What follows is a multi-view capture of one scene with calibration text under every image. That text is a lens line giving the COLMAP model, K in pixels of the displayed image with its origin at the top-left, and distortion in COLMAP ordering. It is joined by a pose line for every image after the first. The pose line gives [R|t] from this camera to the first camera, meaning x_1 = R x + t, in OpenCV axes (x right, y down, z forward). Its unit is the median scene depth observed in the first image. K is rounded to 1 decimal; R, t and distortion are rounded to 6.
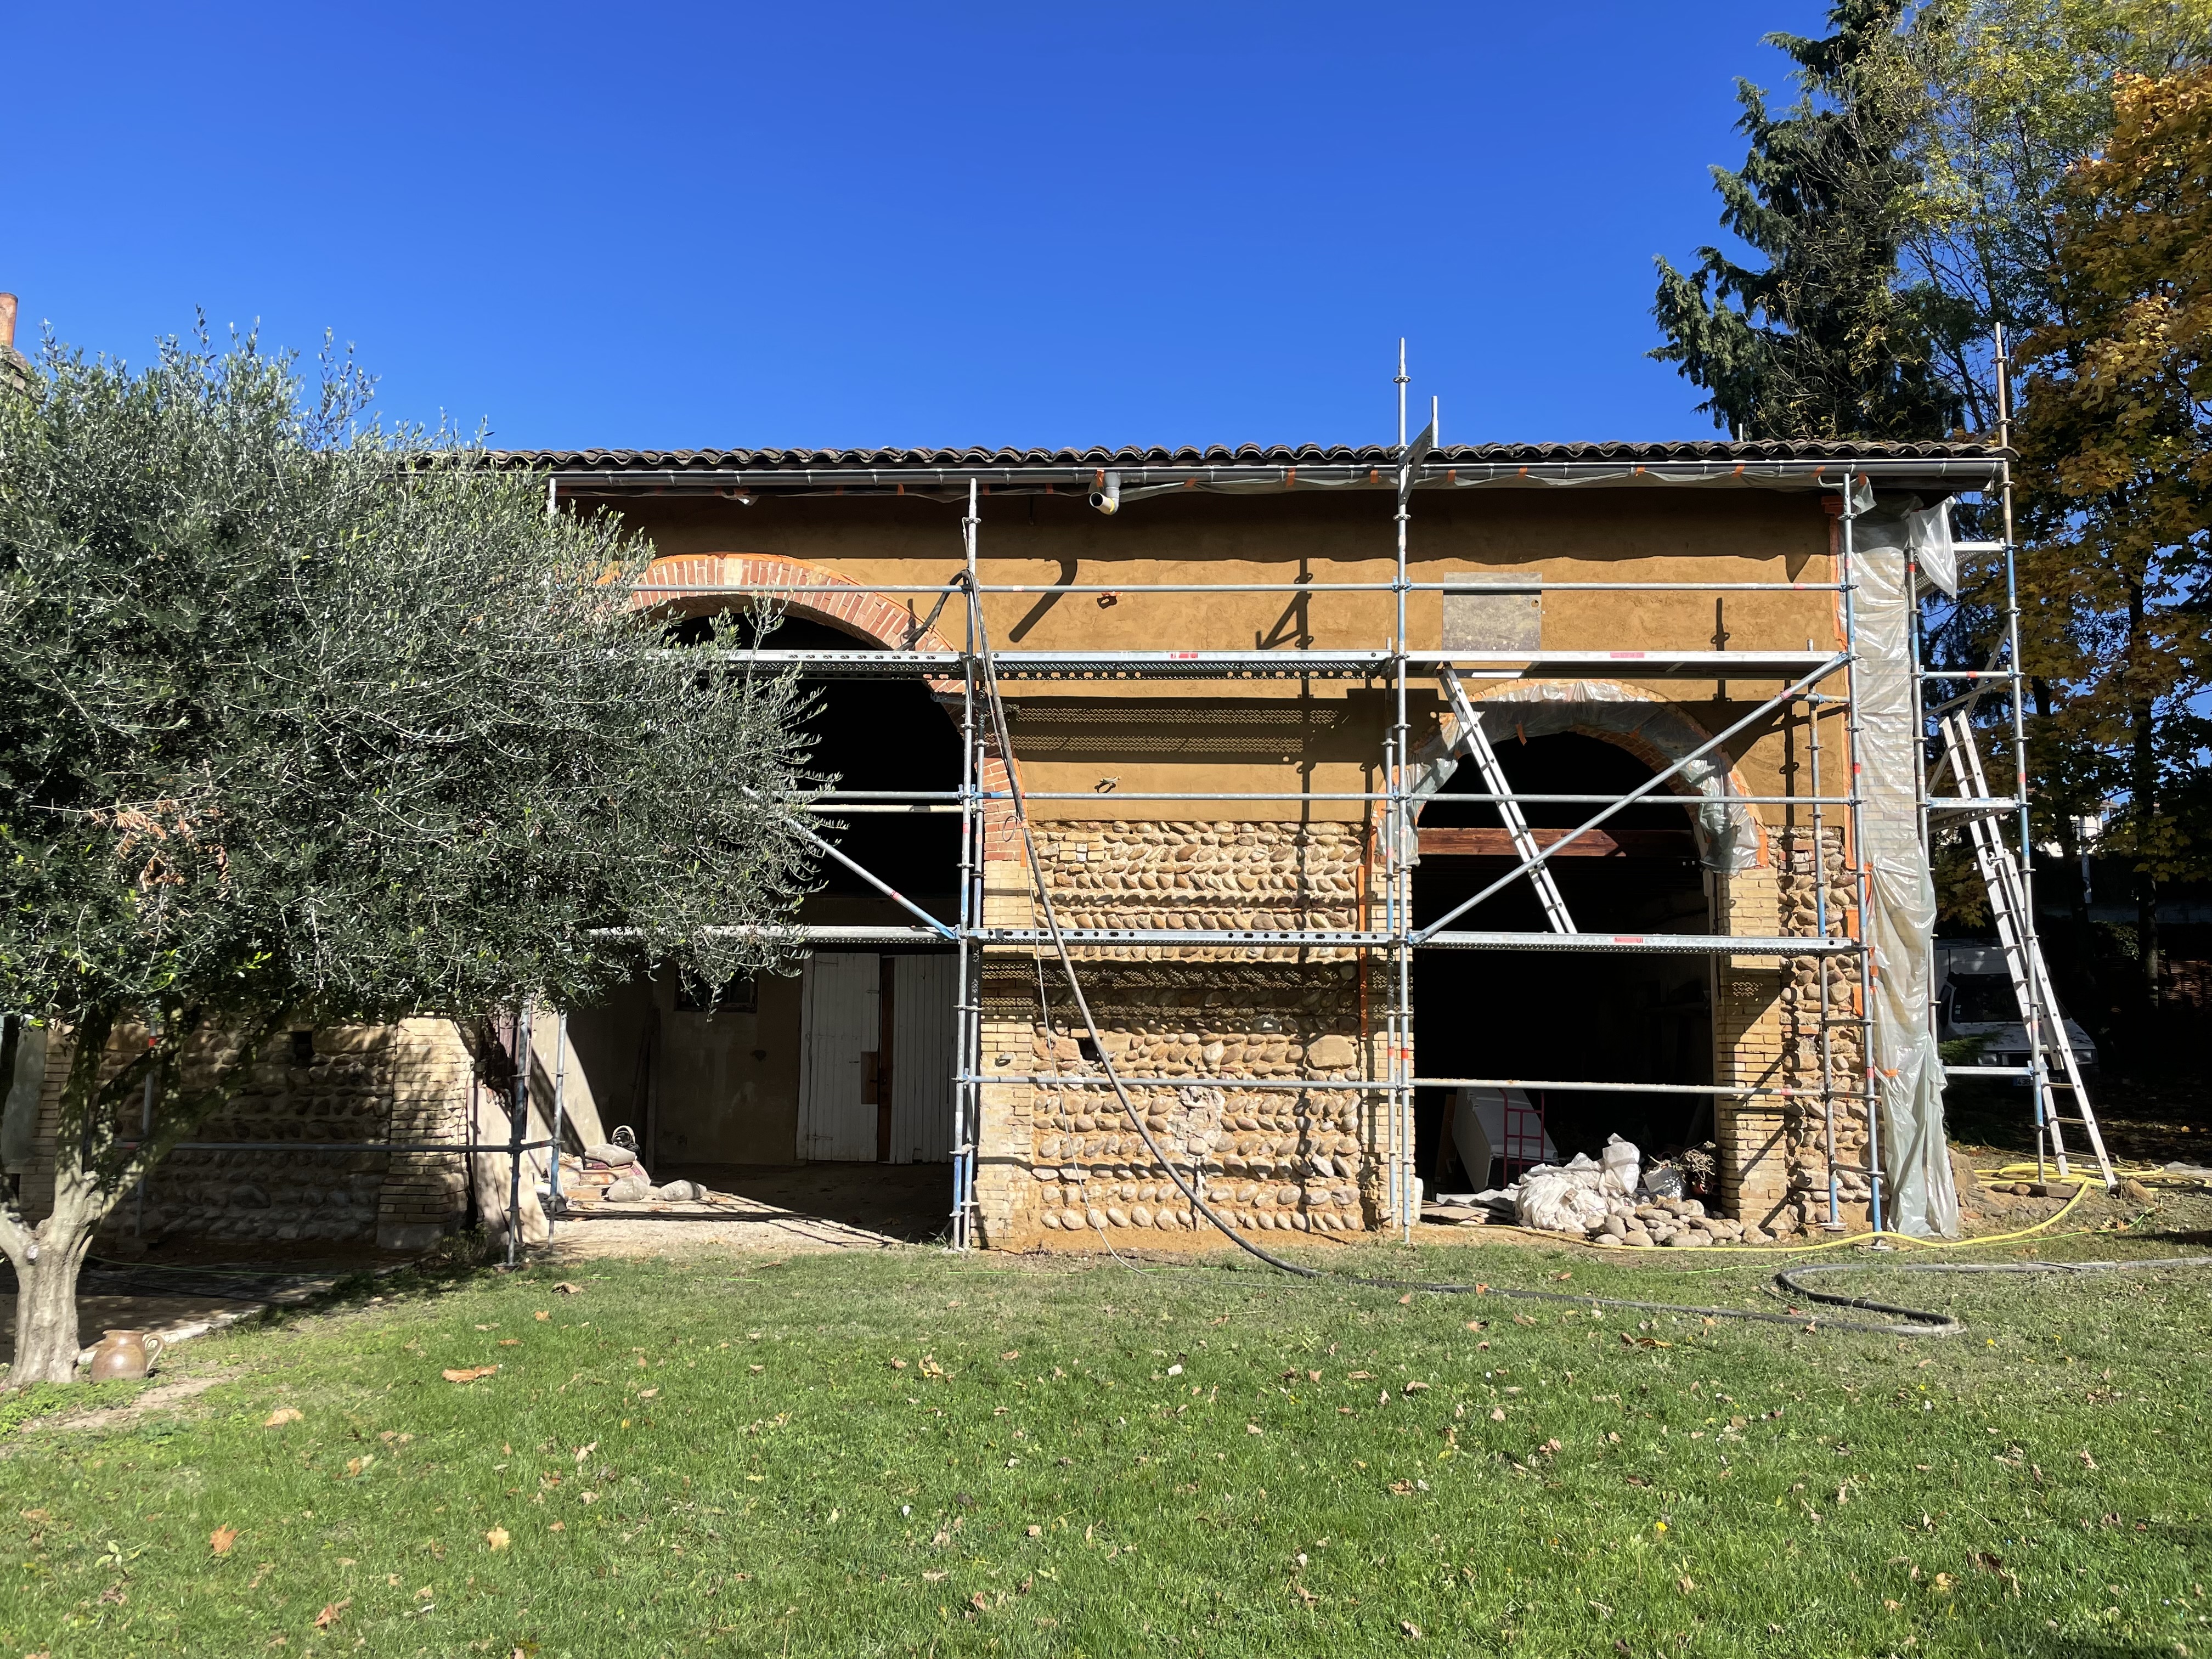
lens RADIAL K [[1685.6, 0, 1106.0], [0, 1685.6, 829.5], [0, 0, 1]] dist [0.115512, -0.157012]
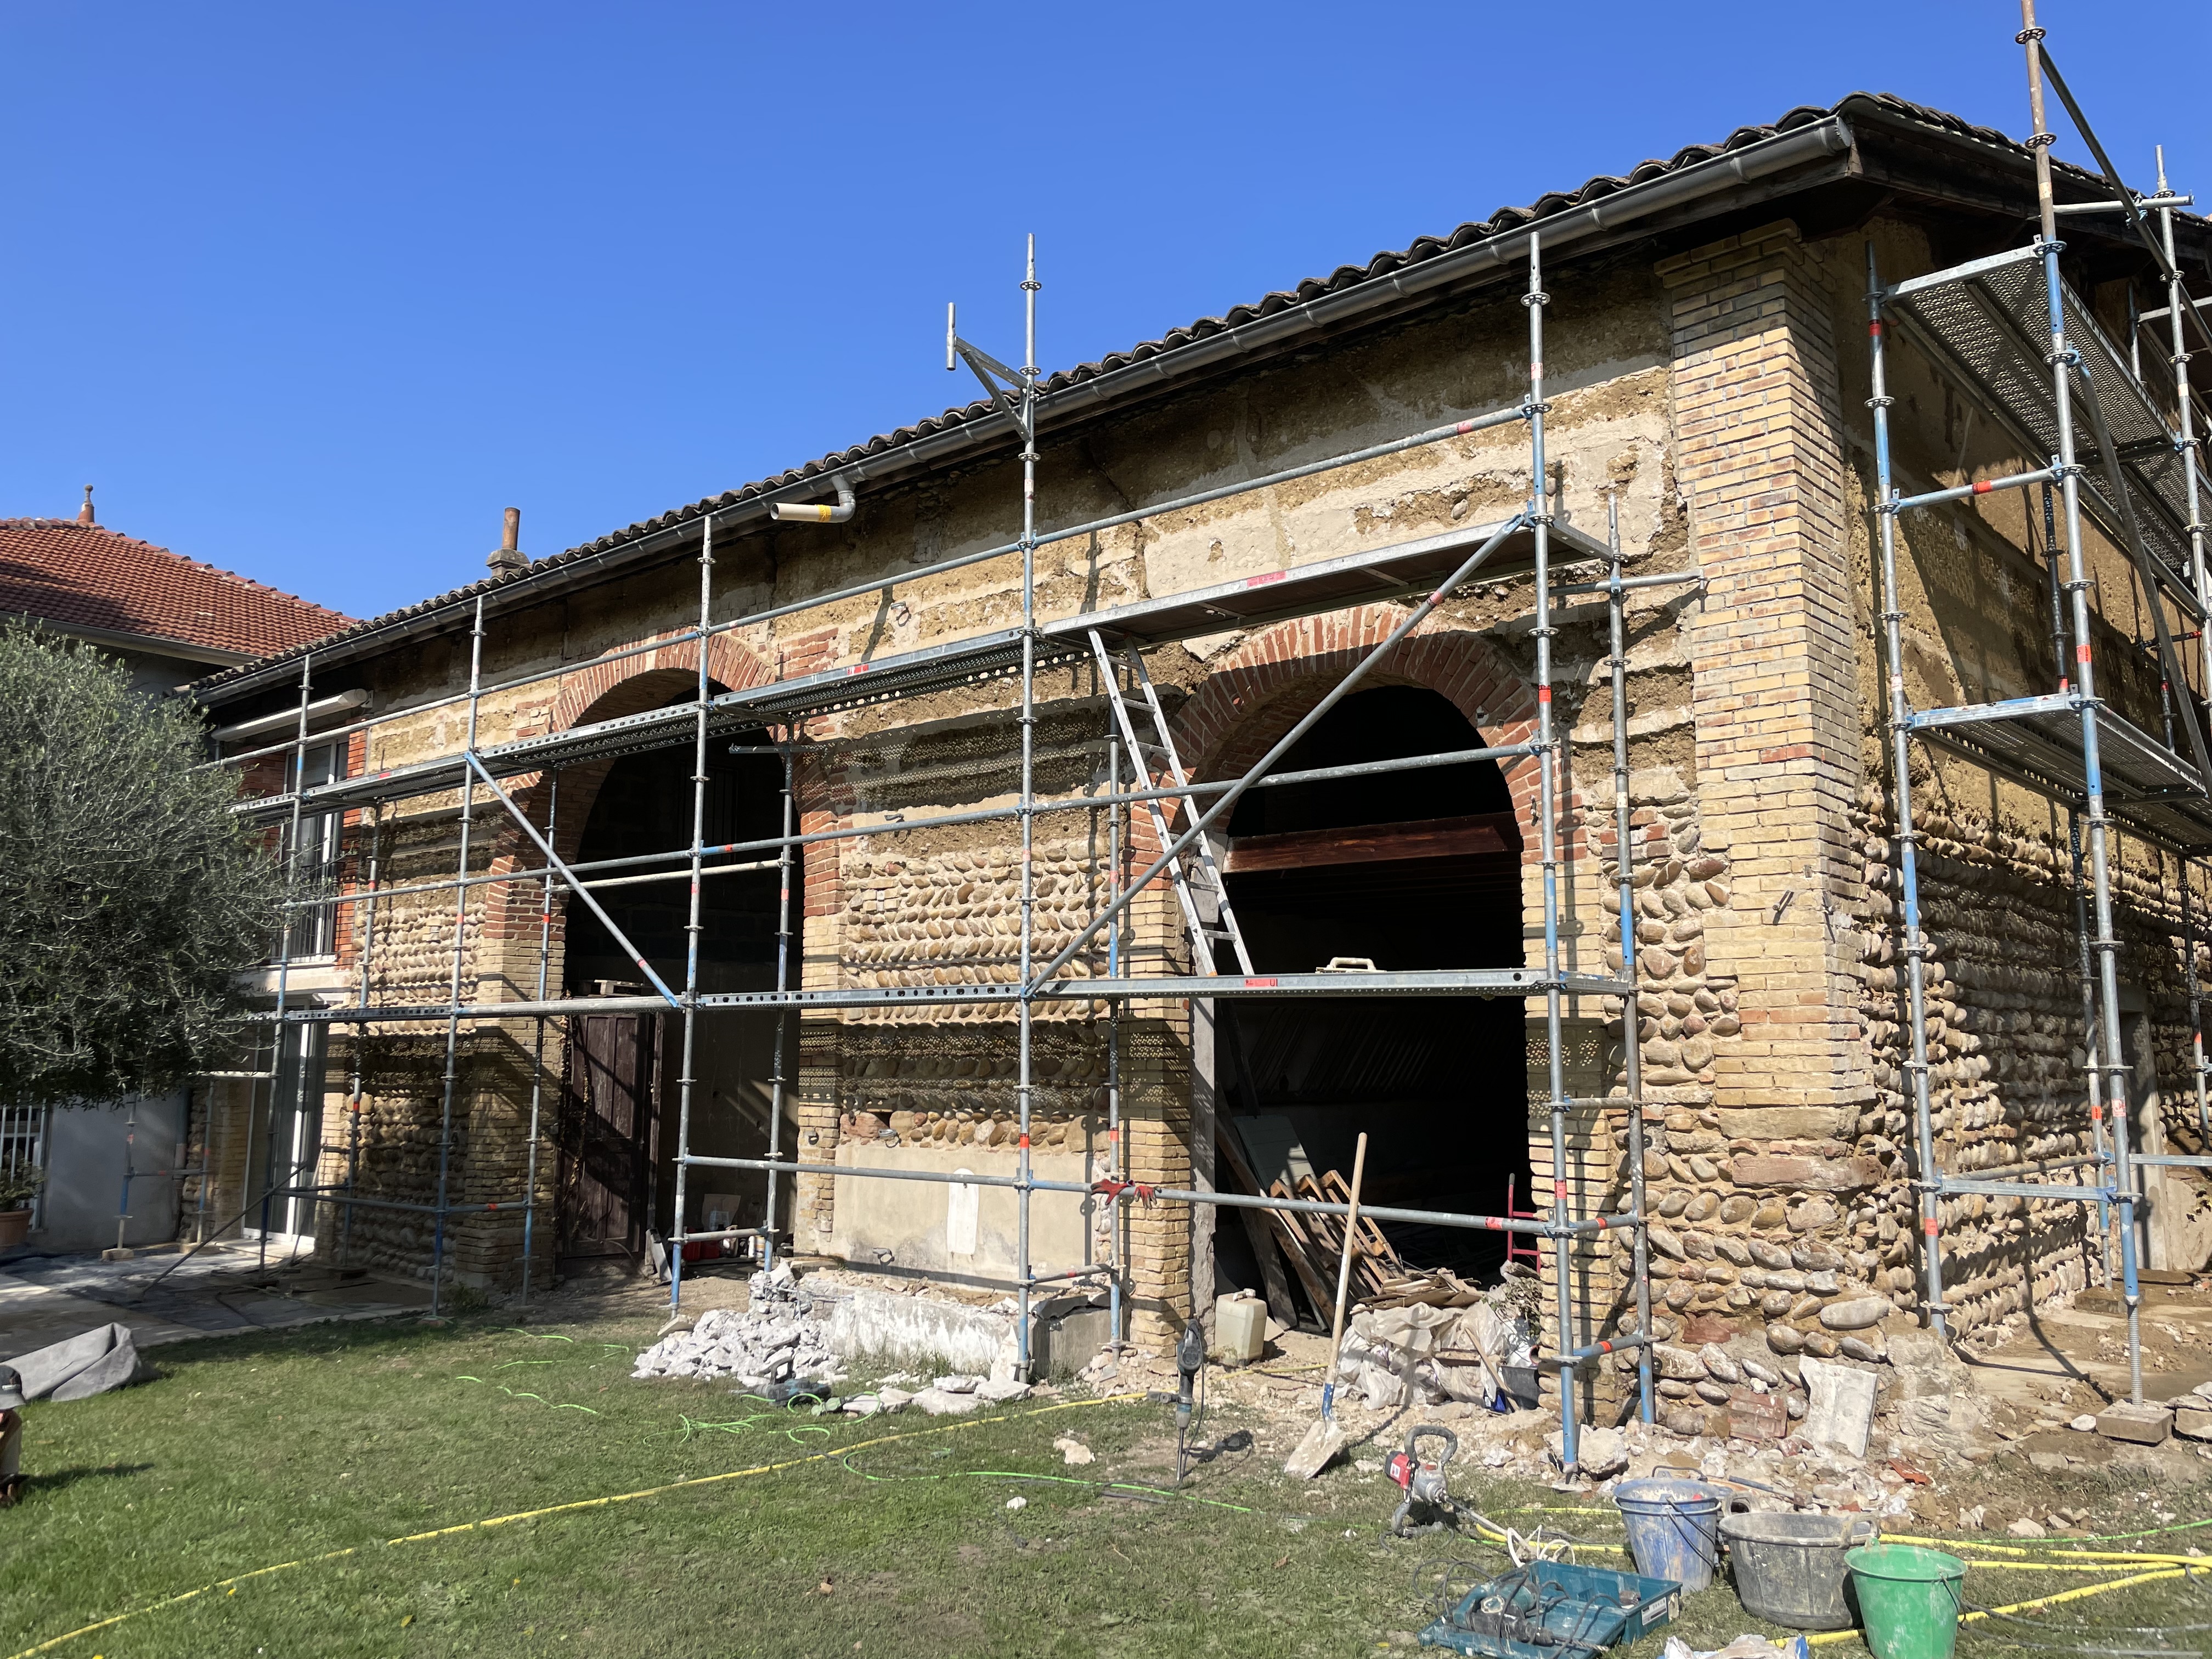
lens RADIAL K [[1693.1, 0, 1108.7], [0, 1693.1, 824.9], [0, 0, 1]] dist [0.109699, -0.143997]
pose [[0.793983, -0.093711, -0.600674, 0.627245], [0.077378, 0.995590, -0.053043, 0.030260], [0.602996, -0.004364, 0.797733, 0.365515]]
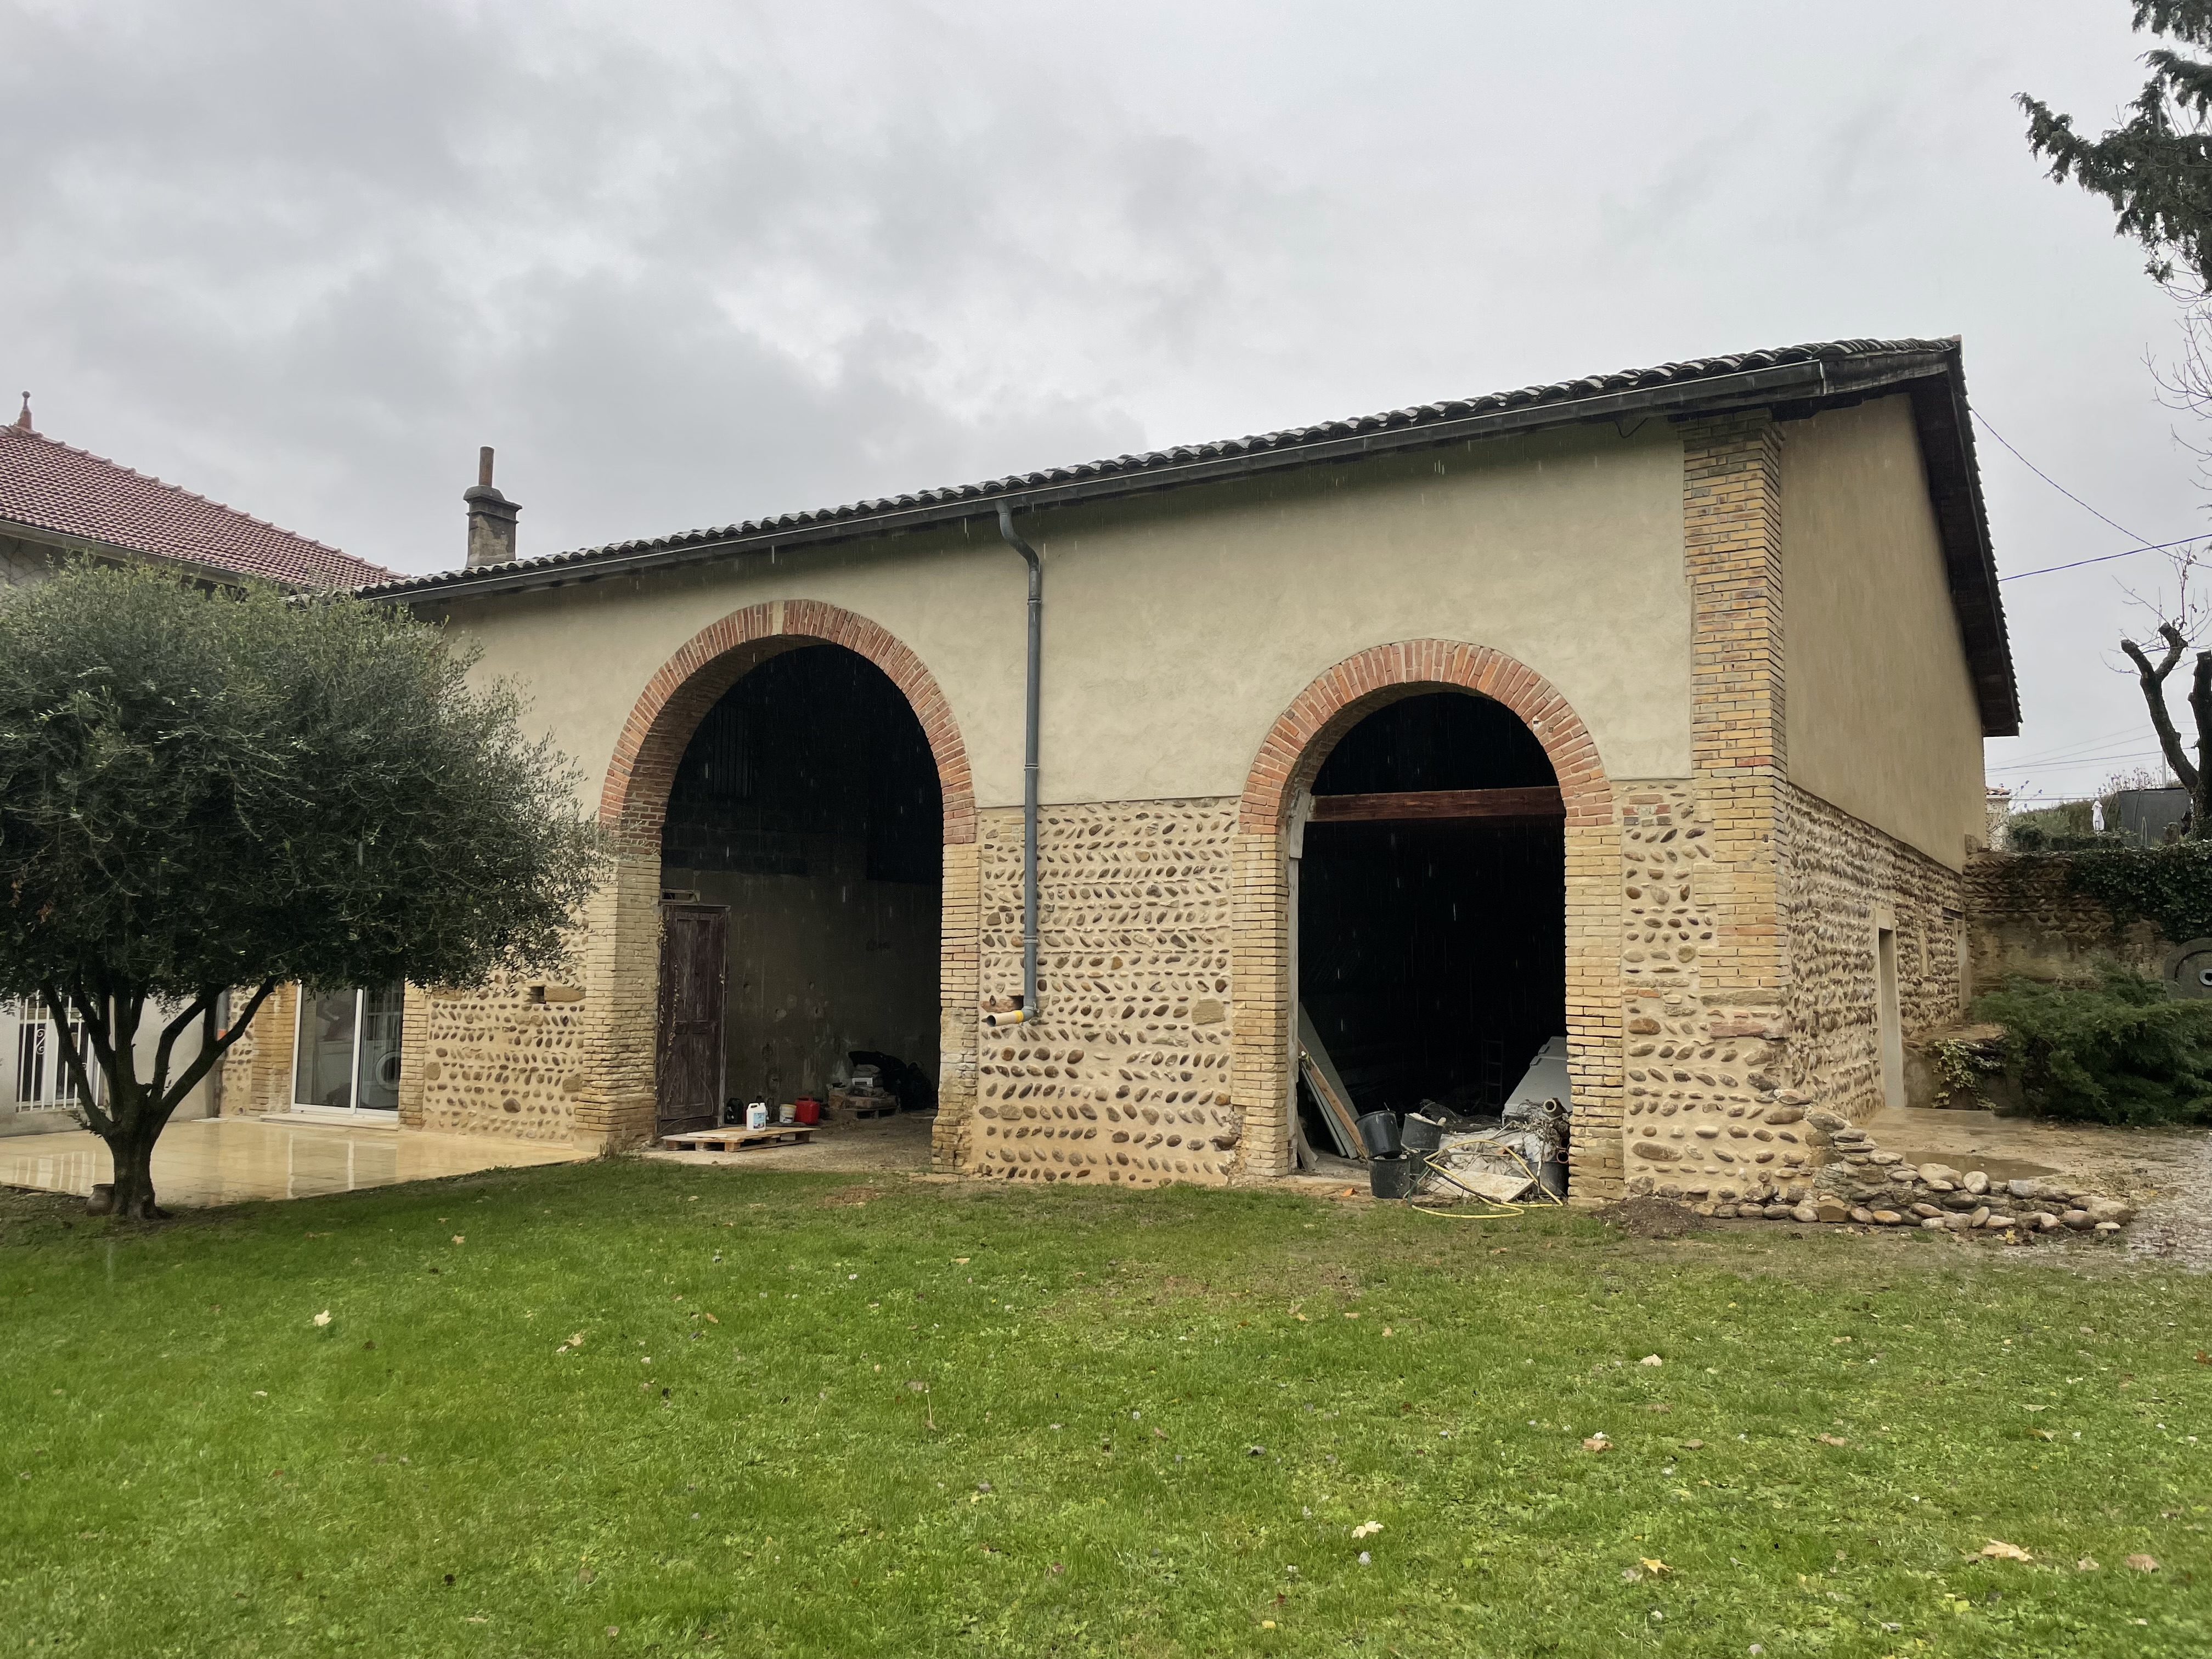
lens RADIAL K [[1693.1, 0, 1108.7], [0, 1693.1, 824.9], [0, 0, 1]] dist [0.109699, -0.143997]
pose [[0.891309, -0.042270, -0.451422, 0.564160], [0.054299, 0.998430, 0.013721, -0.005170], [0.450134, -0.036741, 0.892205, 0.007695]]
